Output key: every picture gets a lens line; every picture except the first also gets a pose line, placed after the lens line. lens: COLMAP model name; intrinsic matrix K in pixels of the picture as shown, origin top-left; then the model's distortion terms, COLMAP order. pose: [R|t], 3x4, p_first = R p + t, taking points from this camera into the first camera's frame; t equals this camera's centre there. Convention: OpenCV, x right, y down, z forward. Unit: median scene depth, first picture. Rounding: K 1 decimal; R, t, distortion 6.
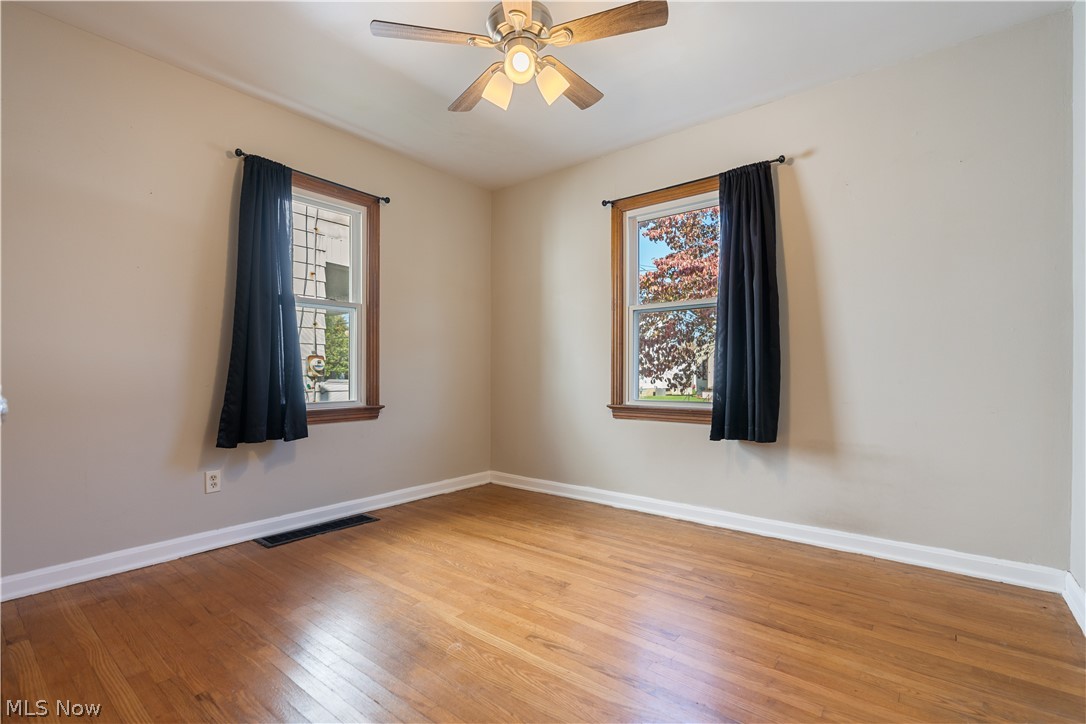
lens RADIAL K [[487.1, 0, 547.7], [0, 487.1, 370.1], [0, 0, 1]] dist [-0.006620, 0.001958]
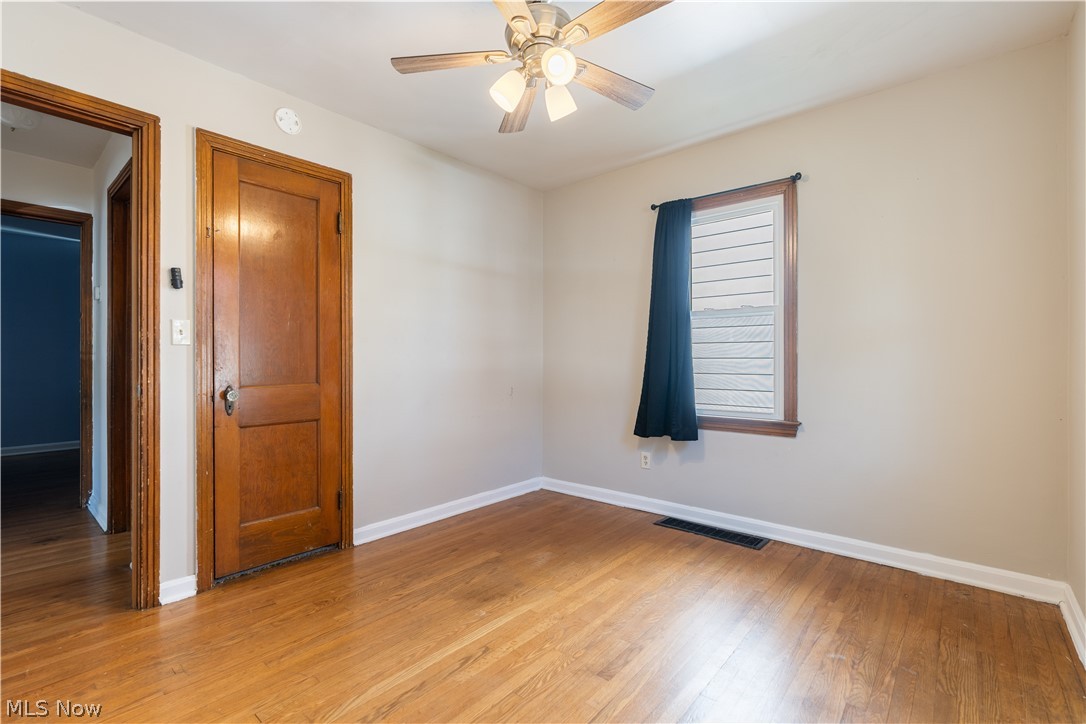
lens RADIAL K [[487.1, 0, 541.4], [0, 487.1, 358.3], [0, 0, 1]] dist [-0.006620, 0.001958]
pose [[-0.031839, -0.004189, -0.999484, 0.610238], [0.004501, 0.999980, -0.004335, -0.043613], [0.999483, -0.004637, -0.031819, 0.698359]]
